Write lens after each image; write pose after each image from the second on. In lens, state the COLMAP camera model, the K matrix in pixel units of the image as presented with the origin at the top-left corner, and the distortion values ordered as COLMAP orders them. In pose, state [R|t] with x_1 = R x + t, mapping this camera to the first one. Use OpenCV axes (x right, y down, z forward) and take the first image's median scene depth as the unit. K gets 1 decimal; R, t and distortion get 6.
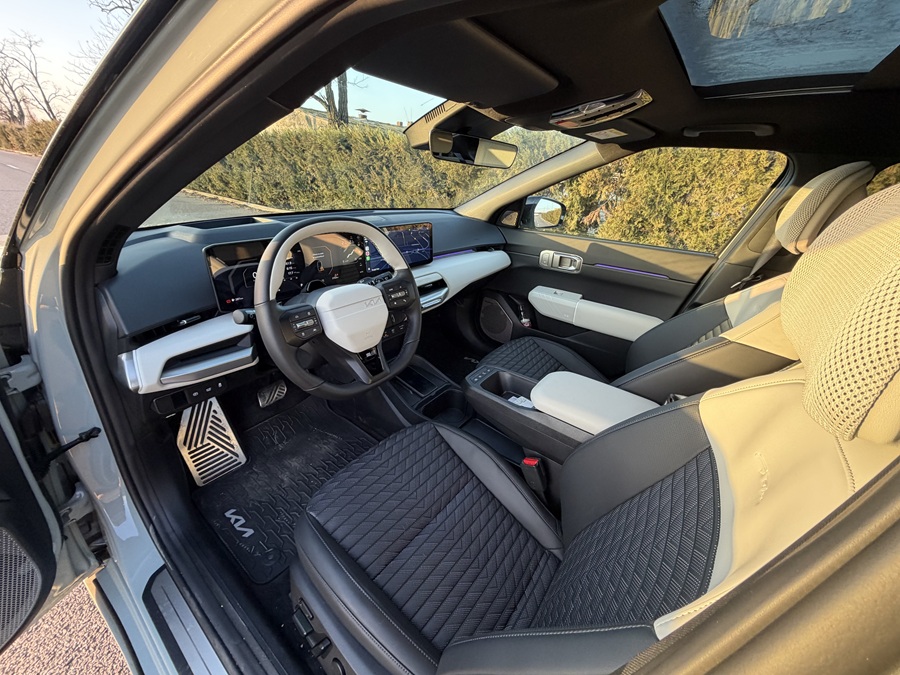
lens RADIAL K [[361.5, 0, 442.0], [0, 361.5, 335.9], [0, 0, 1]] dist [-0.000123, 0.000190]
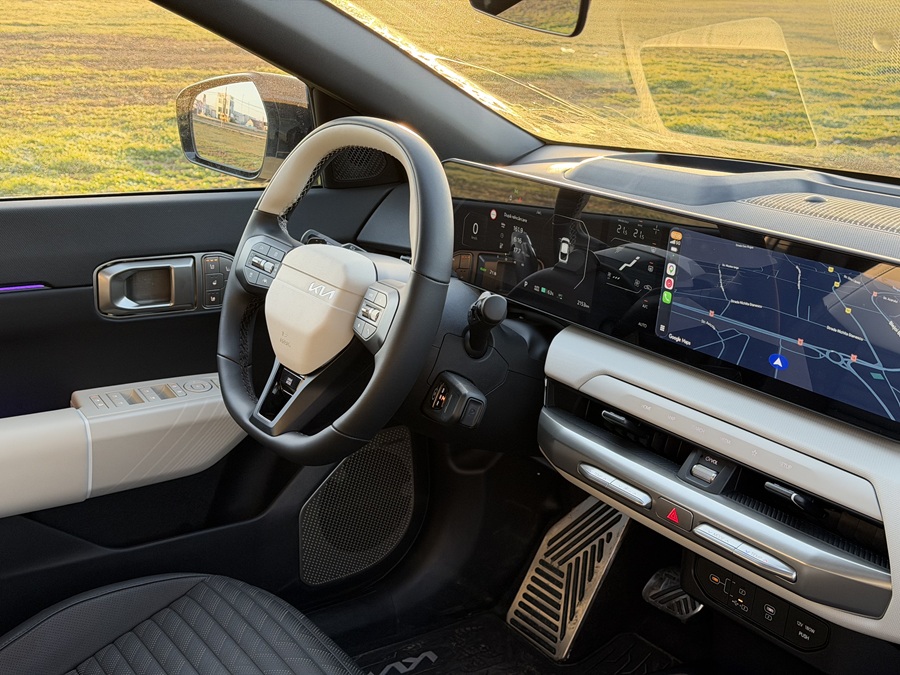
lens RADIAL K [[1260.9, 0, 450.0], [0, 1260.9, 337.5], [0, 0, 1]] dist [0.180093, -0.053982]
pose [[-0.328571, 0.196051, -0.923908, 0.873940], [-0.428880, 0.840578, 0.330892, -0.446506], [0.841488, 0.504967, -0.192107, 0.991469]]
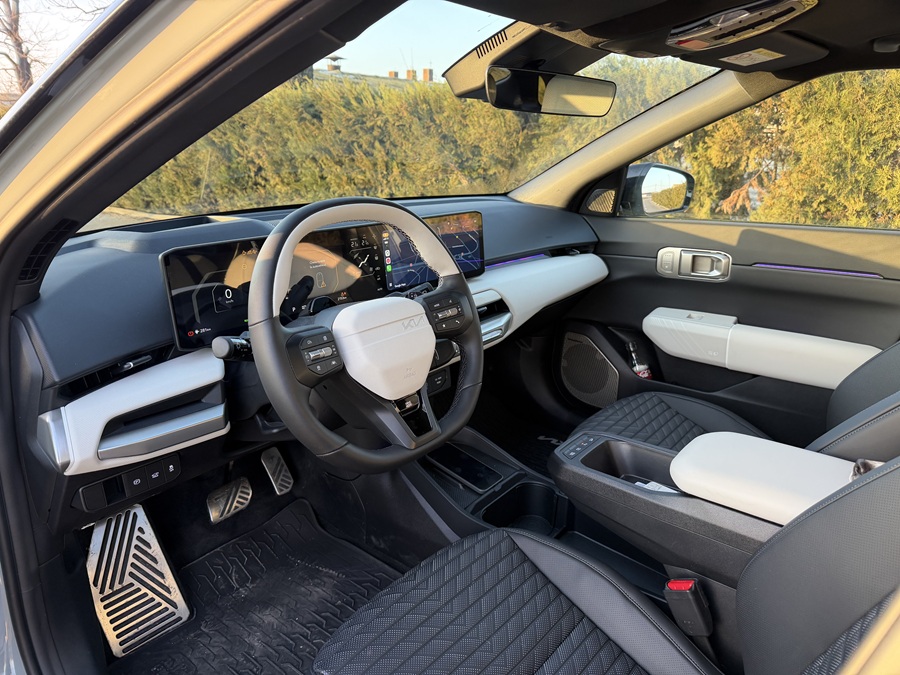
lens RADIAL K [[632.6, 0, 450.0], [0, 632.6, 337.5], [0, 0, 1]] dist [0.065679, -0.093516]
pose [[0.997700, -0.049584, -0.046225, -0.045344], [0.042998, 0.990057, -0.133934, 0.054732], [0.052407, 0.131639, 0.989911, -0.074608]]
